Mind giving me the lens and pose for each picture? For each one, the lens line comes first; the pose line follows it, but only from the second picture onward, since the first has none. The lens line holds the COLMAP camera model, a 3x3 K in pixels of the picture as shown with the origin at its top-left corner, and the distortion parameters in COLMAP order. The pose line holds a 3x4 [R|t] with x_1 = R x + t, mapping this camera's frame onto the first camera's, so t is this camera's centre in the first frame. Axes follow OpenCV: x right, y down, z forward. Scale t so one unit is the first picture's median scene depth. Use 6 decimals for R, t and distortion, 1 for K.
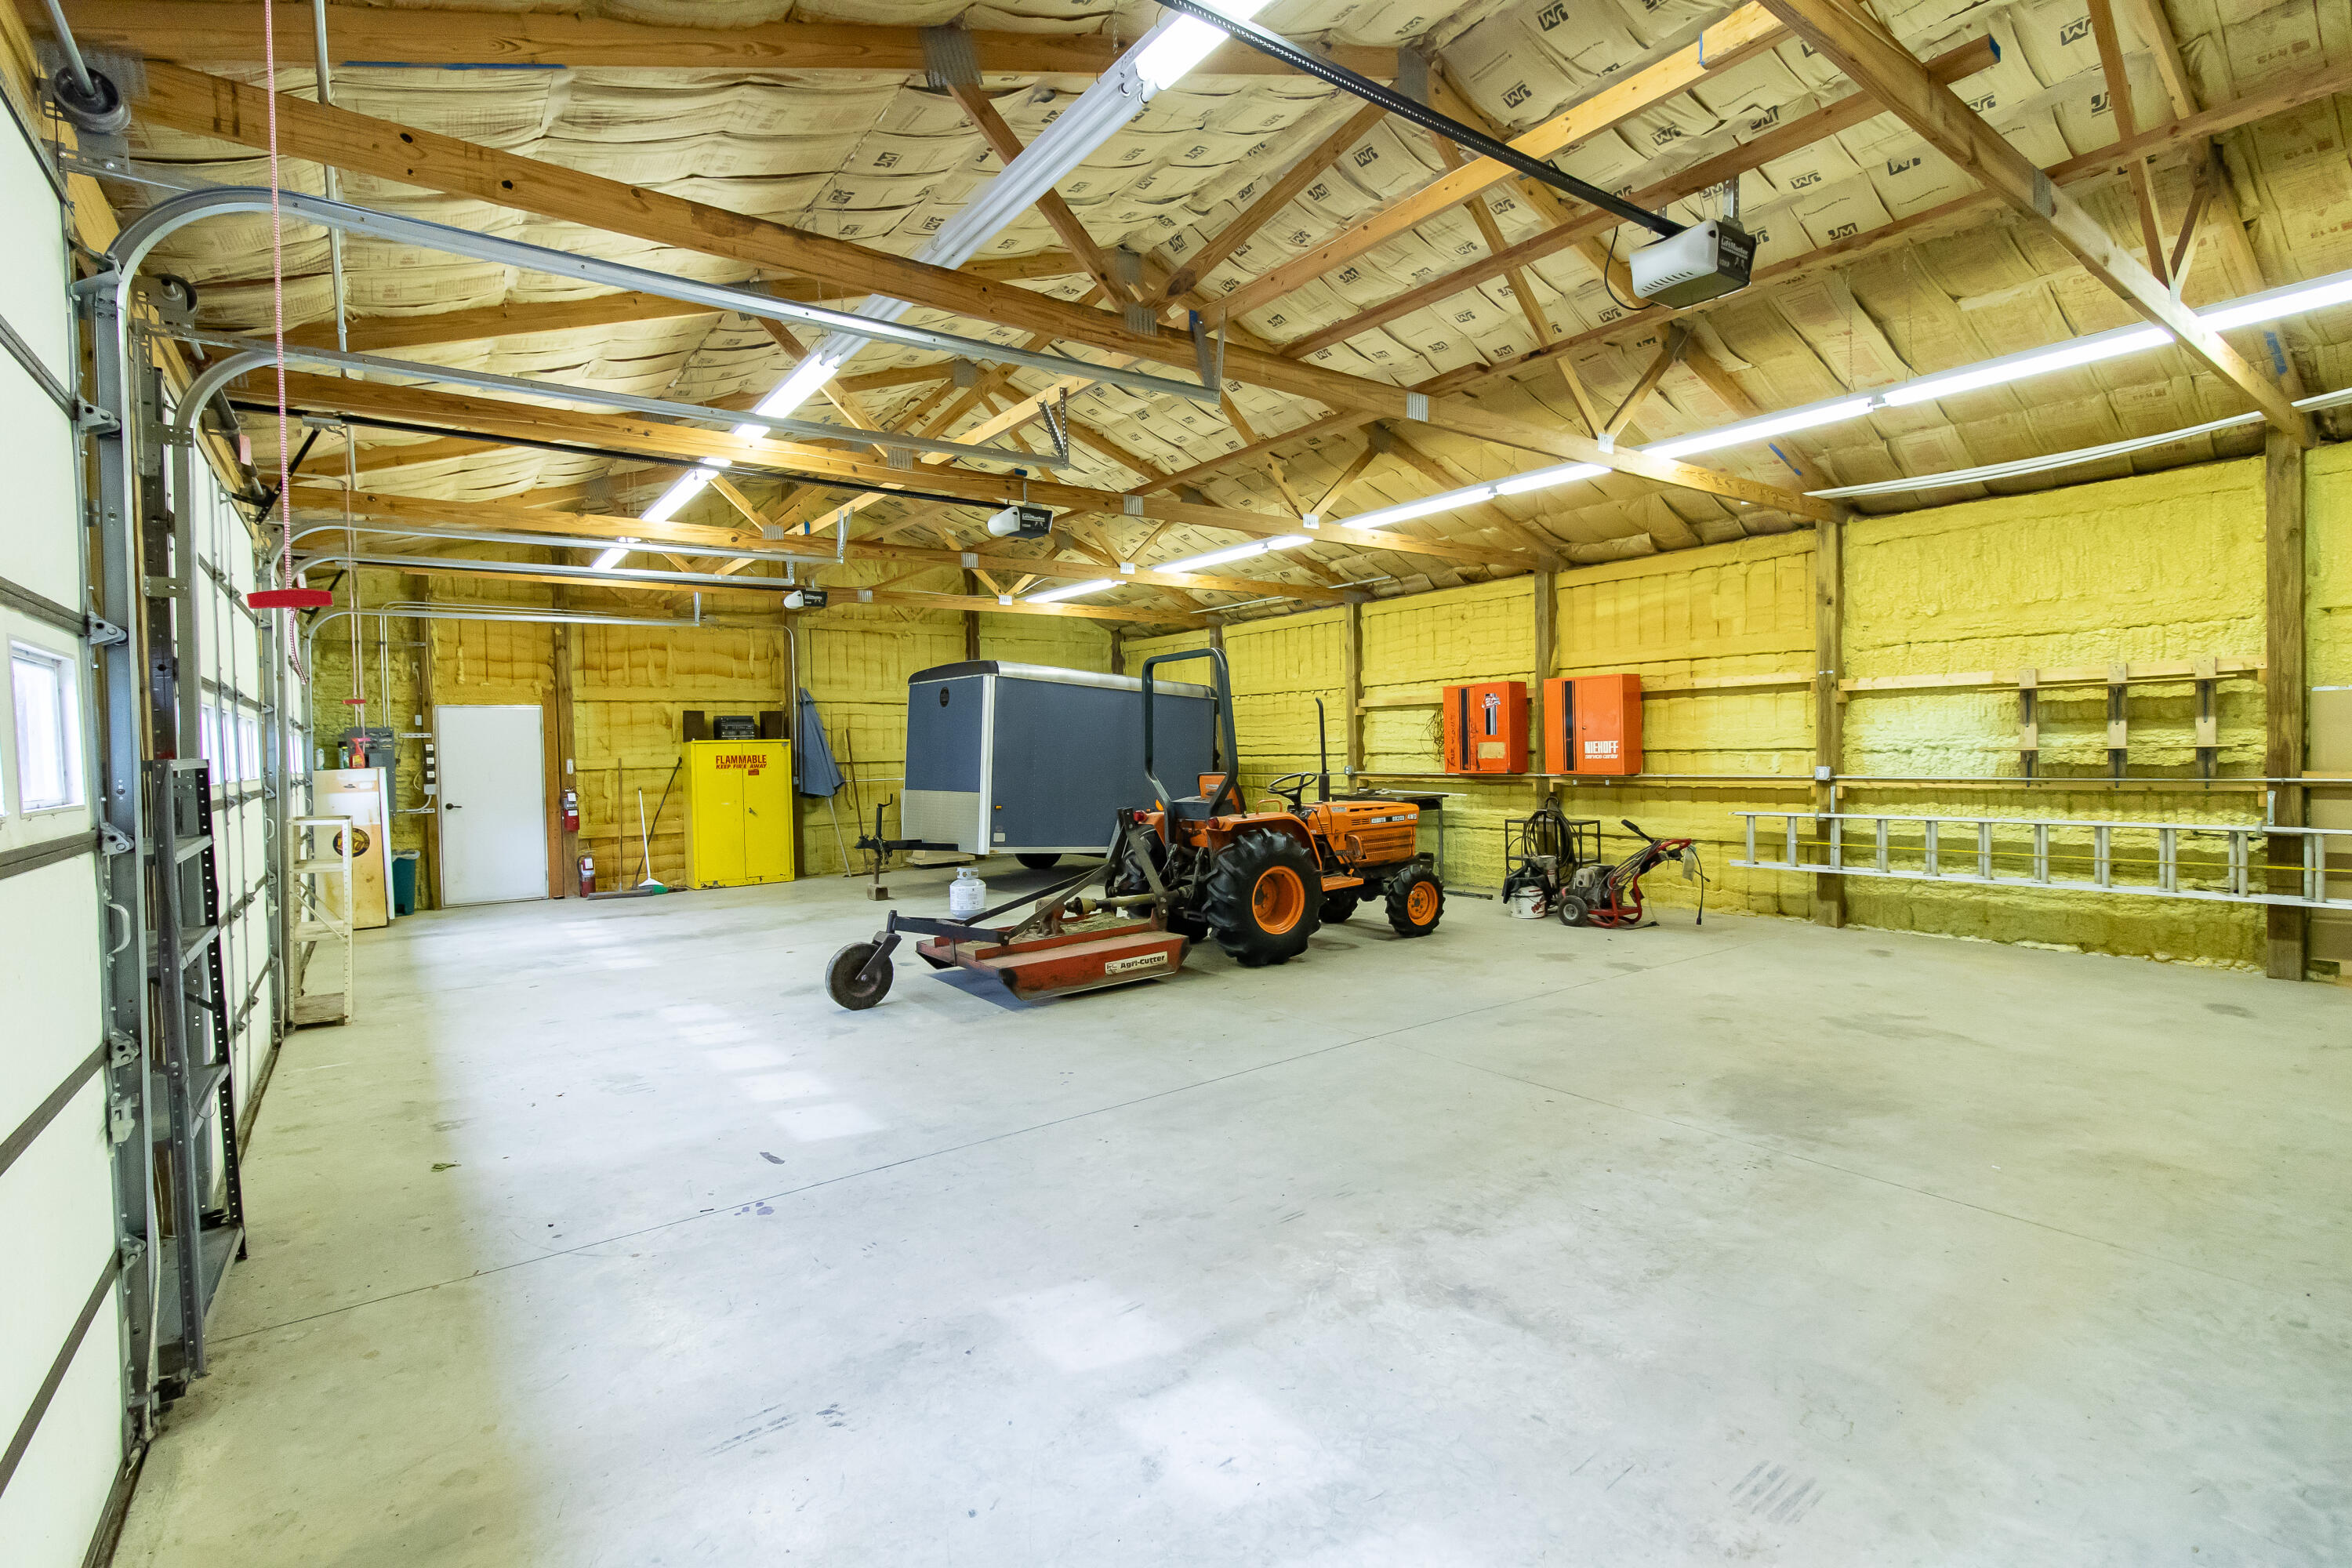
lens RADIAL K [[1070.4, 0, 1159.5], [0, 1070.4, 778.0], [0, 0, 1]] dist [0.000828, 0.001366]
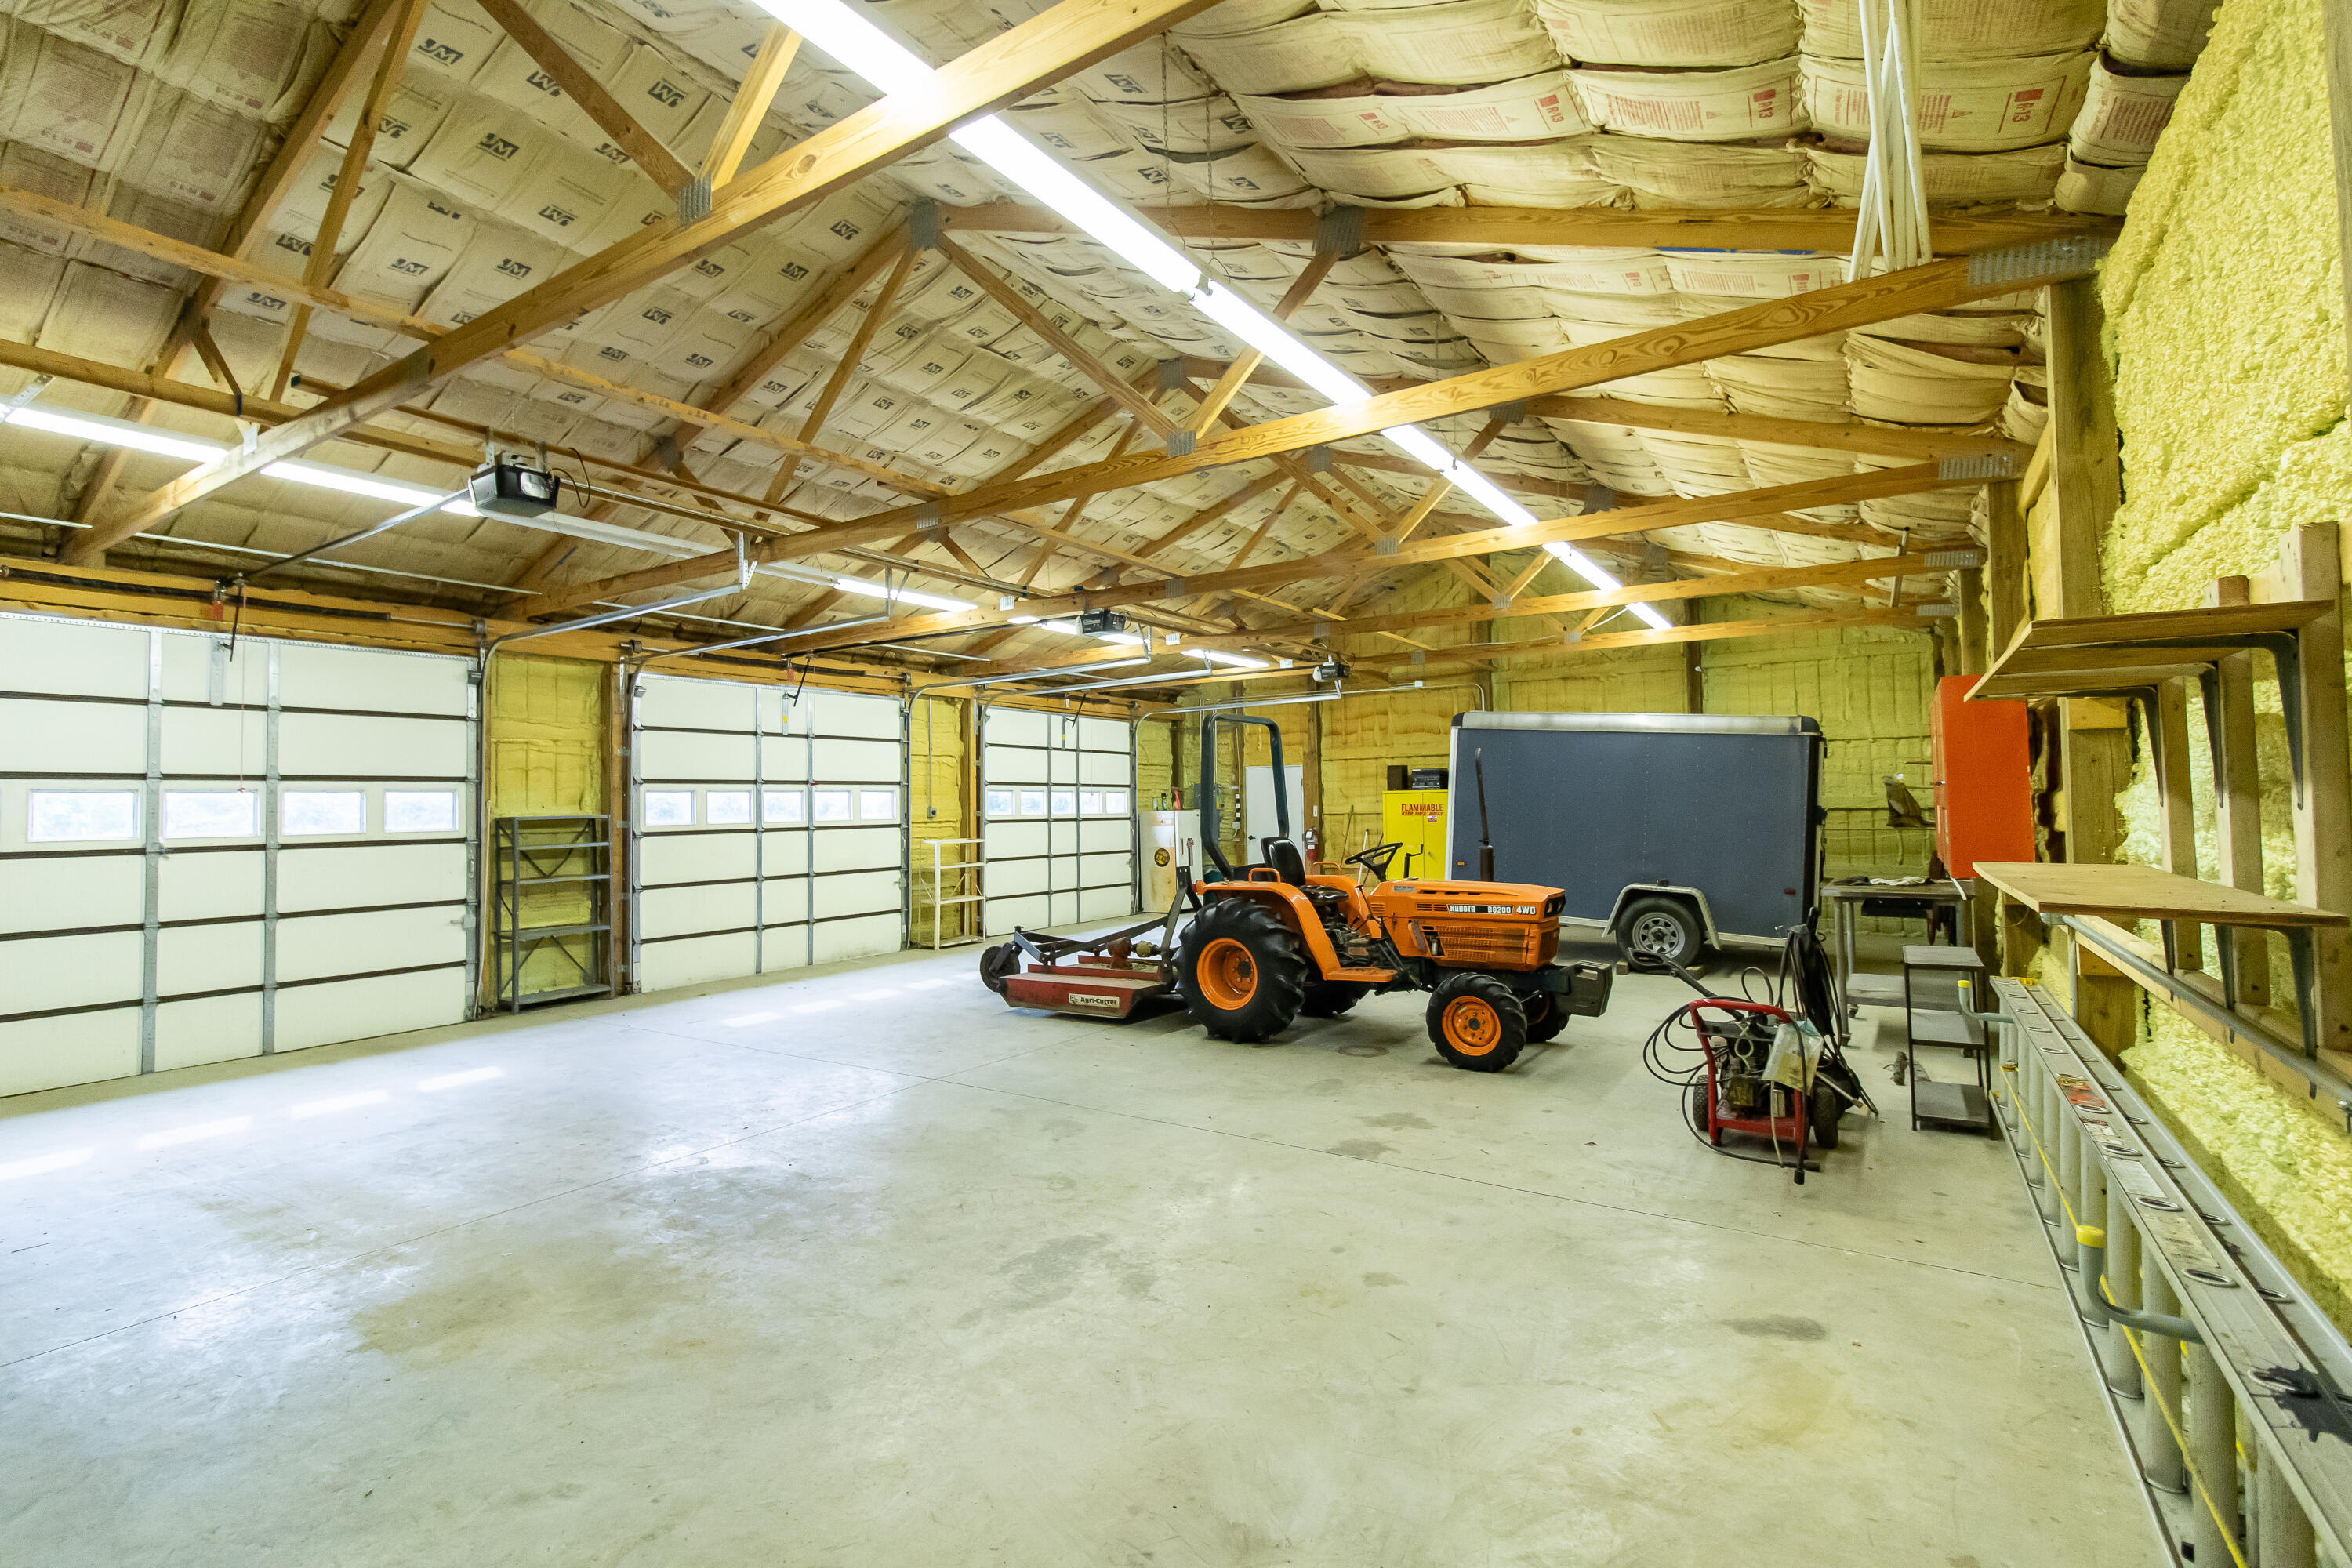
lens RADIAL K [[1070.4, 0, 1171.9], [0, 1070.4, 776.3], [0, 0, 1]] dist [0.000828, 0.001366]
pose [[0.352600, -0.008517, -0.935735, 0.648033], [-0.020571, 0.999646, -0.016850, -0.029119], [0.935548, 0.025190, 0.352300, 0.403186]]
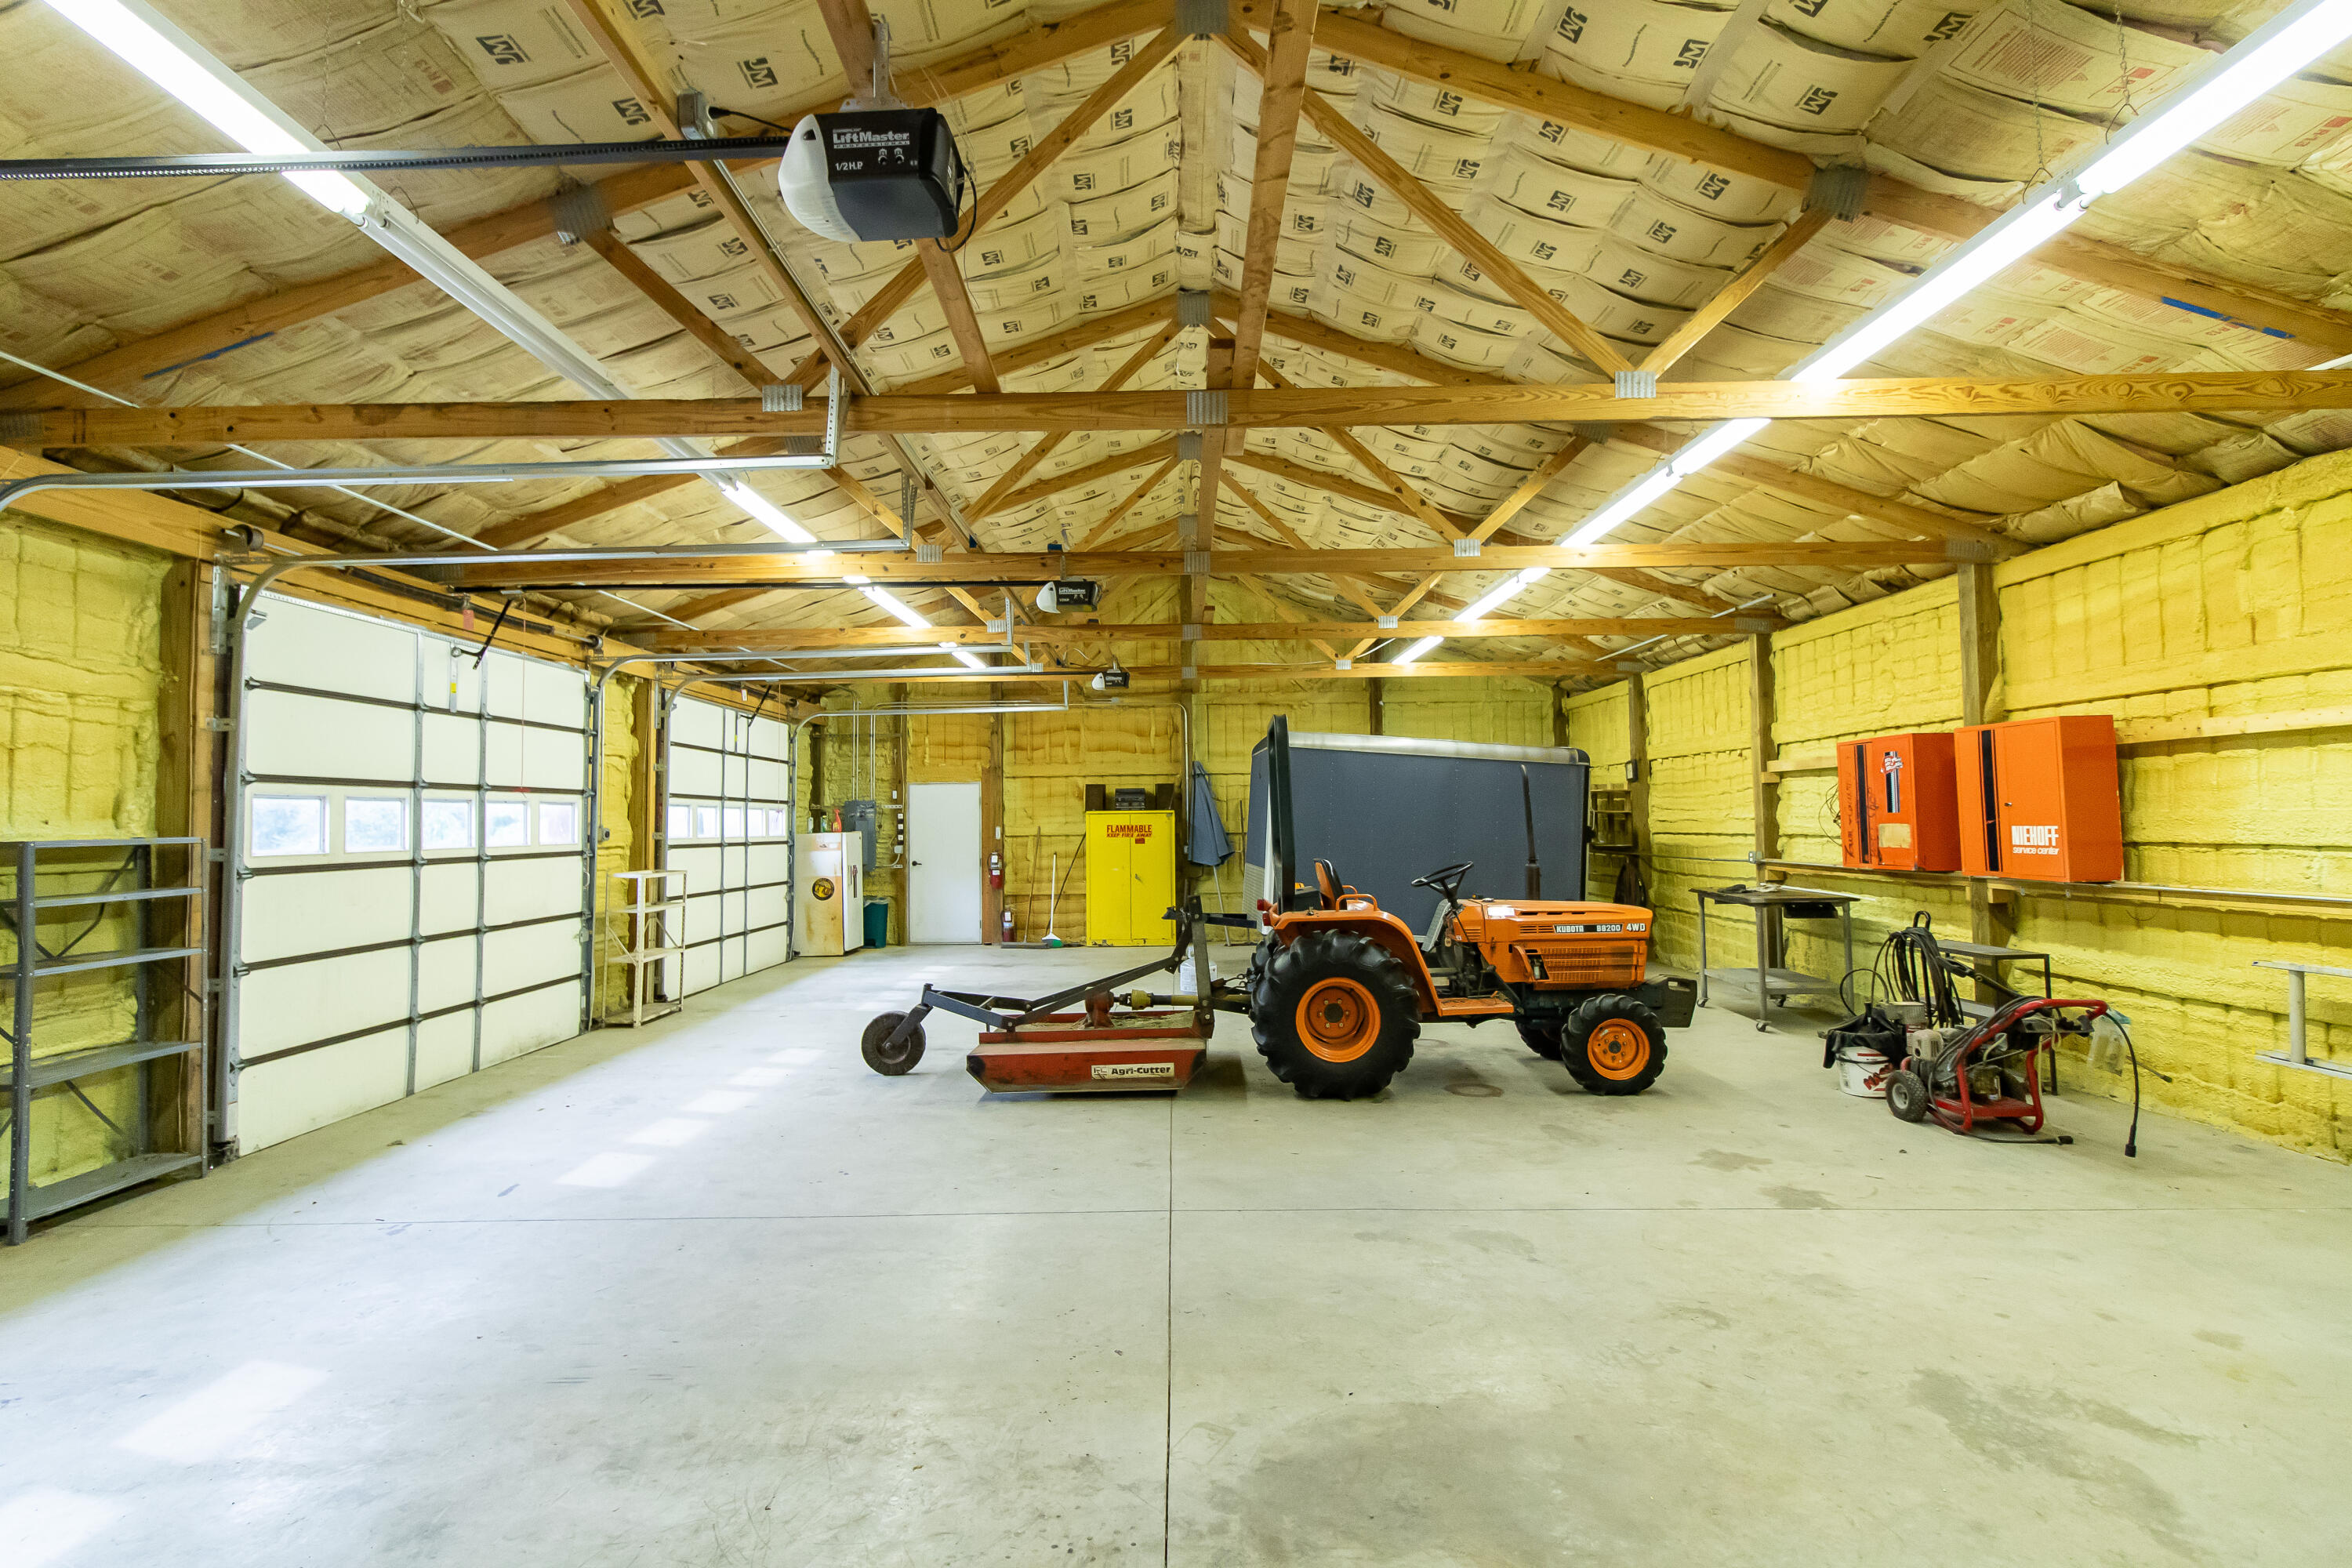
lens RADIAL K [[1070.4, 0, 1165.2], [0, 1070.4, 778.9], [0, 0, 1]] dist [0.000828, 0.001366]
pose [[0.802434, -0.011559, -0.596630, 0.323159], [-0.023070, 0.998464, -0.050373, -0.015868], [0.596295, 0.054185, 0.800934, 0.172331]]
